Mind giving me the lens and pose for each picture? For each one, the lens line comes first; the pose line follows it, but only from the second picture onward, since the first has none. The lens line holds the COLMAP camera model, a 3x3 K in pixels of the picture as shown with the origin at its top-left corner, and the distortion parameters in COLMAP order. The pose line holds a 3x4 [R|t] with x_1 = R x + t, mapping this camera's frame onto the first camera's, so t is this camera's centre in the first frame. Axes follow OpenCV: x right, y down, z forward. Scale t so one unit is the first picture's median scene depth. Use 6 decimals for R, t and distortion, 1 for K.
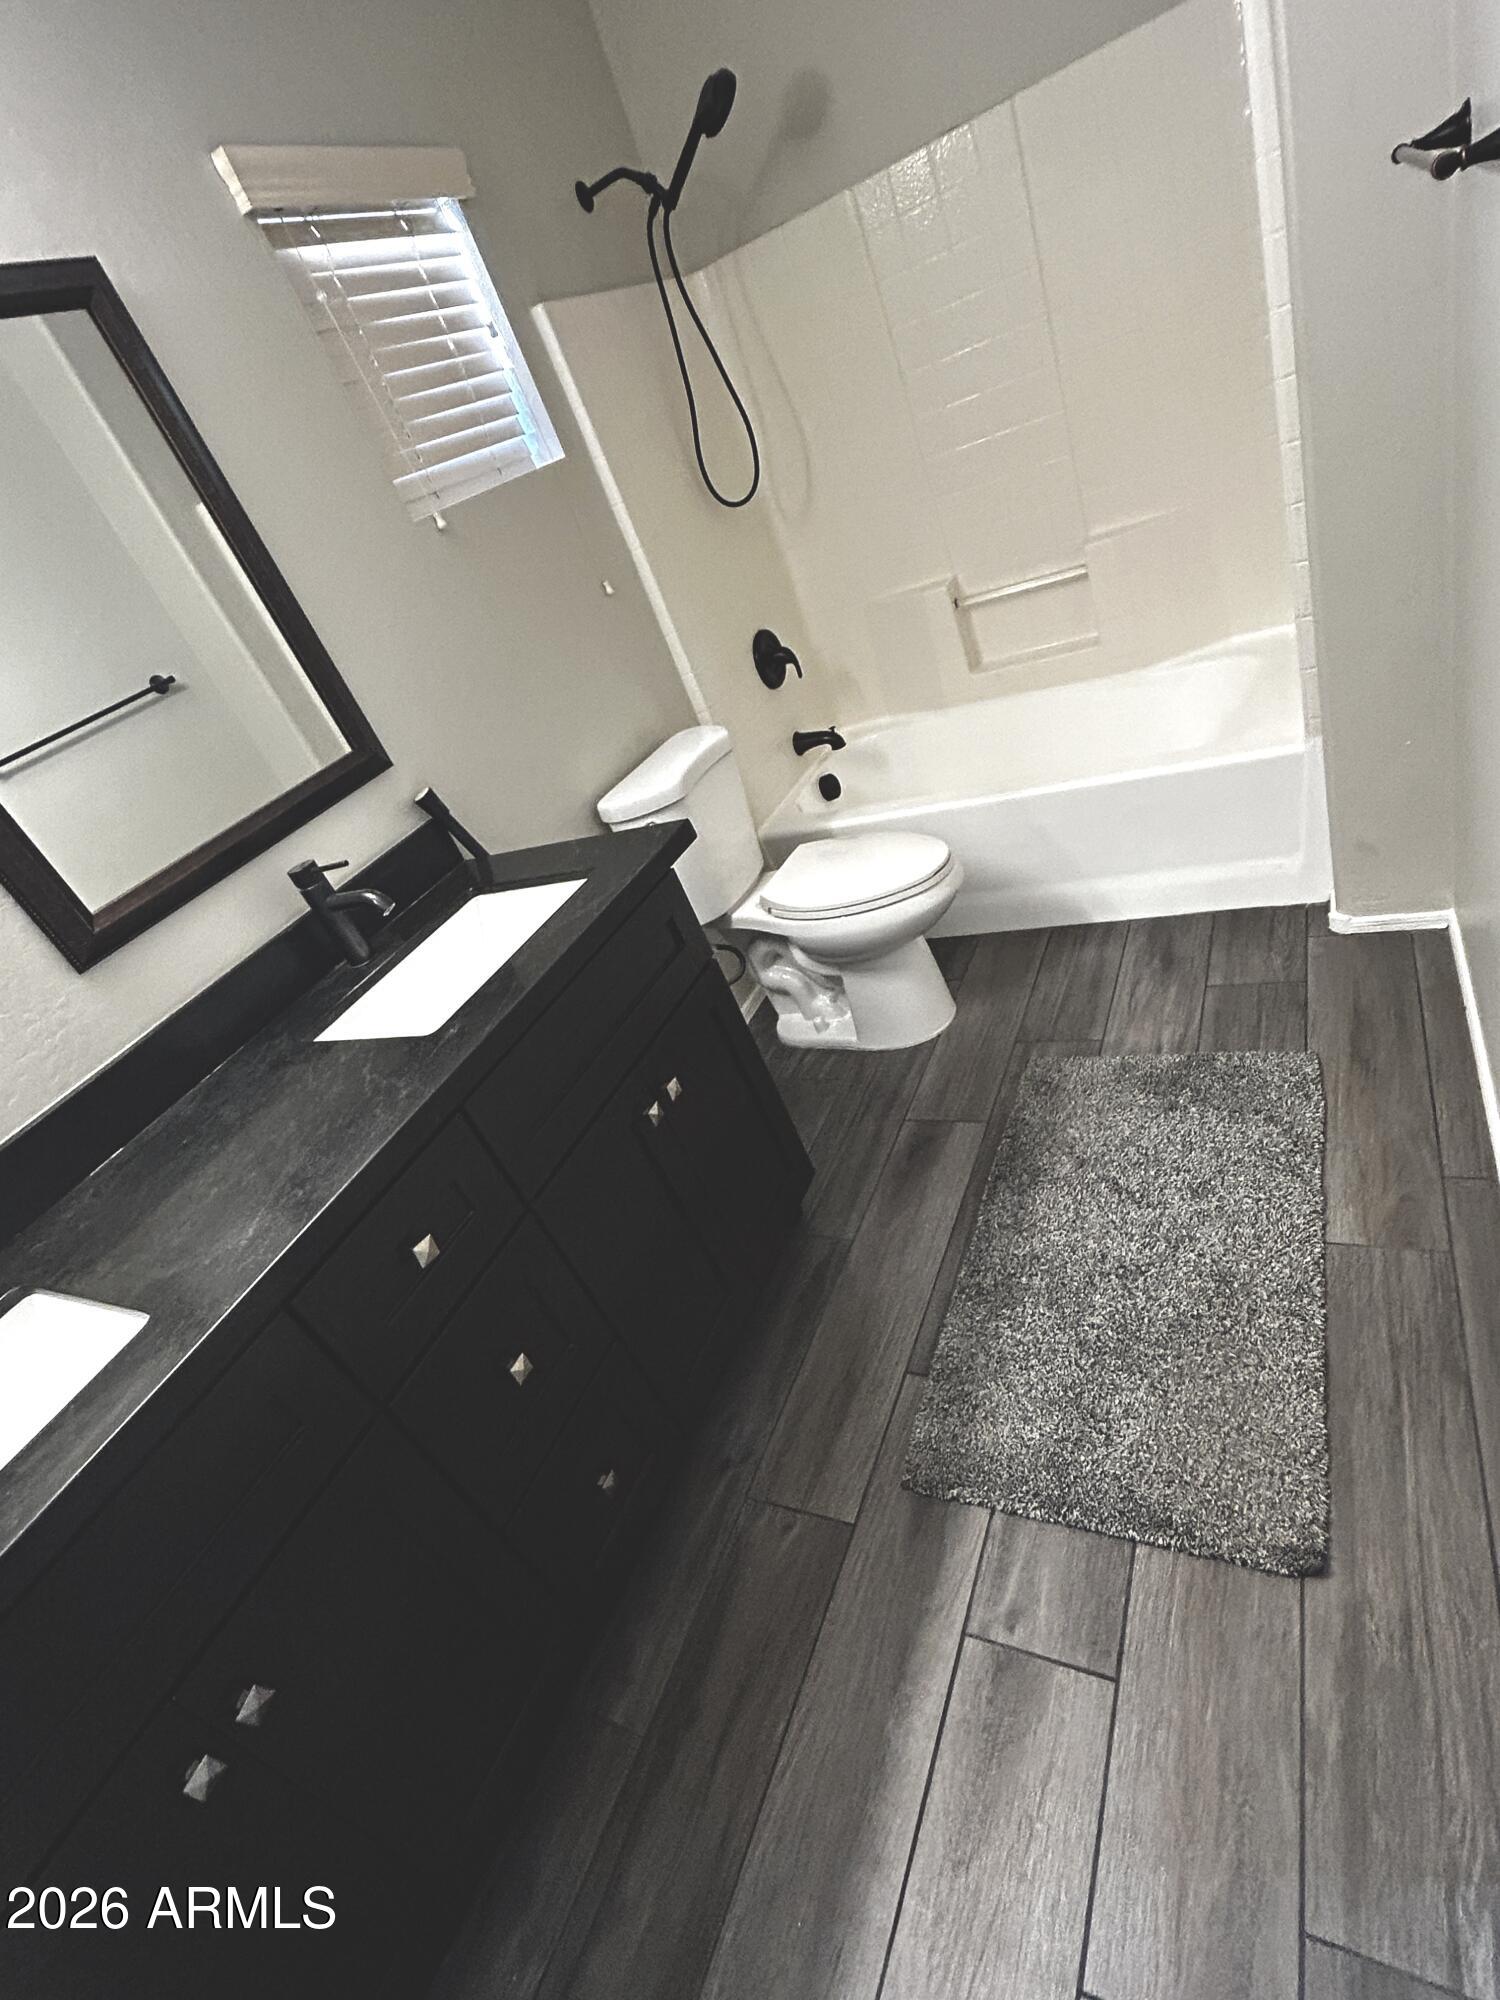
lens RADIAL K [[968.1, 0, 750.0], [0, 968.1, 1000.0], [0, 0, 1]] dist [0.000232, -0.000434]
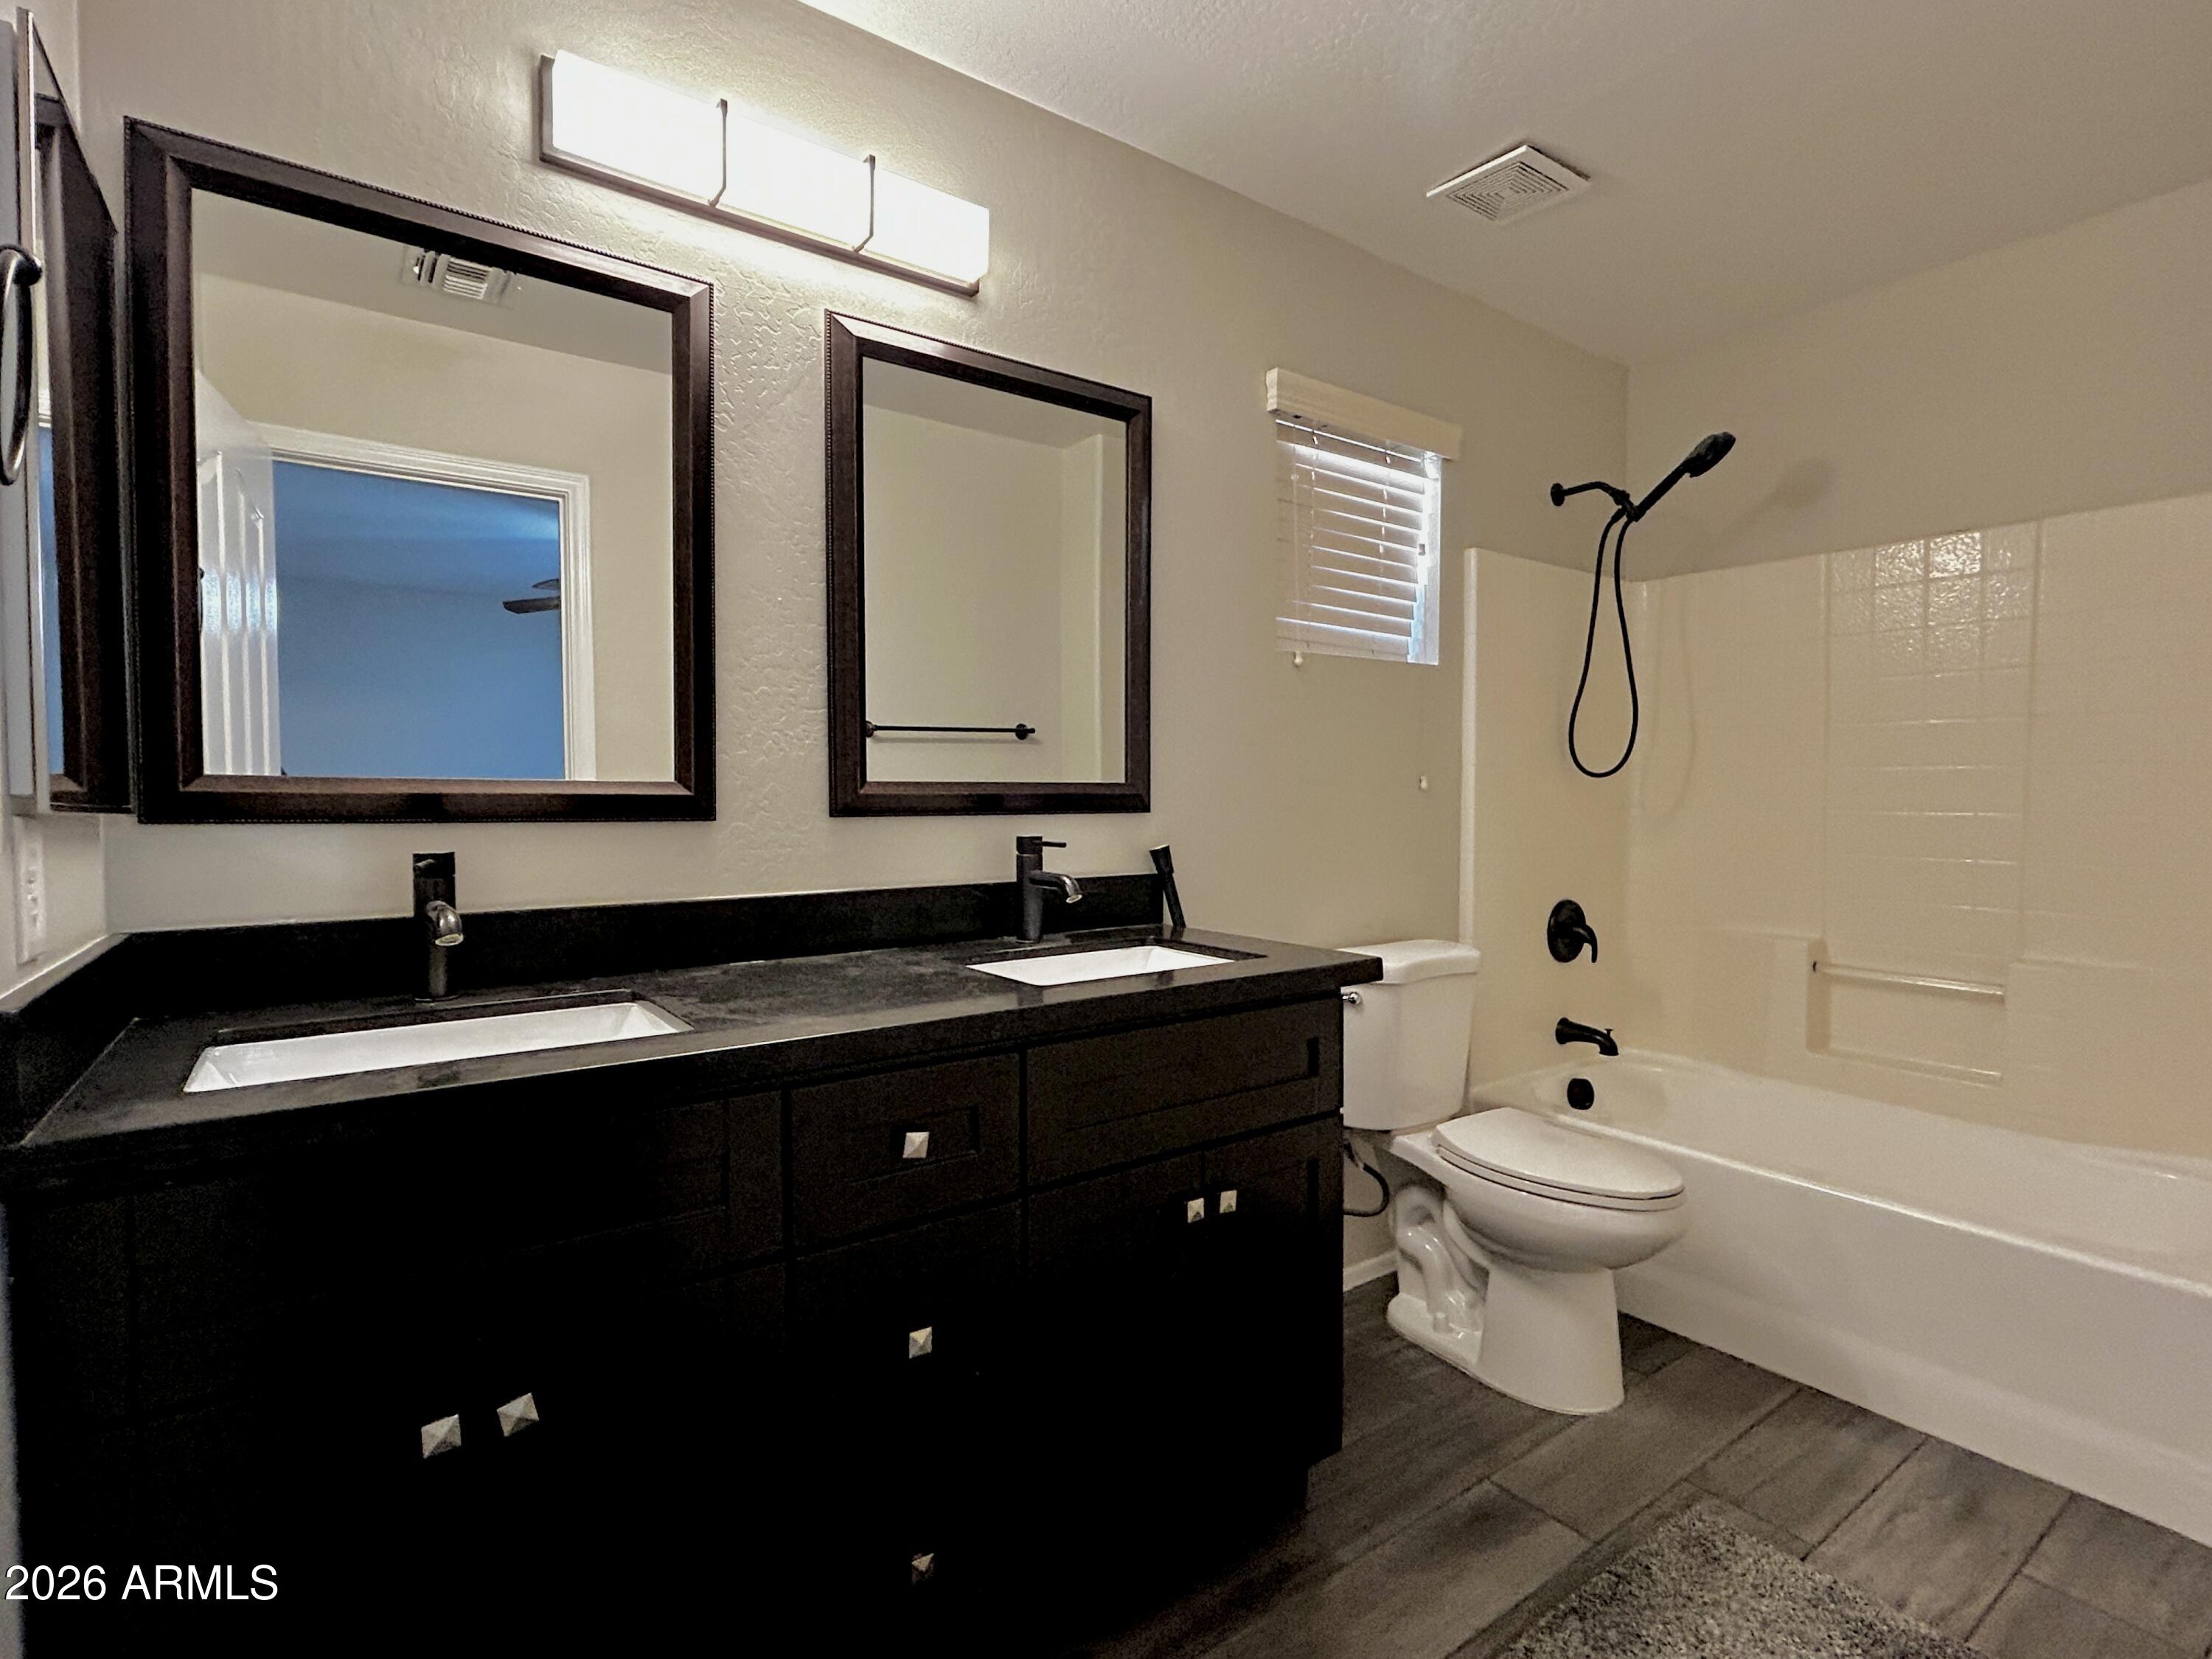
lens RADIAL K [[1070.7, 0, 1090.5], [0, 1070.7, 825.4], [0, 0, 1]] dist [0.000232, -0.000434]
pose [[0.814501, 0.377080, -0.440907, 0.080756], [-0.522634, 0.806837, -0.275440, 0.100588], [0.251877, 0.454779, 0.854245, -0.013904]]
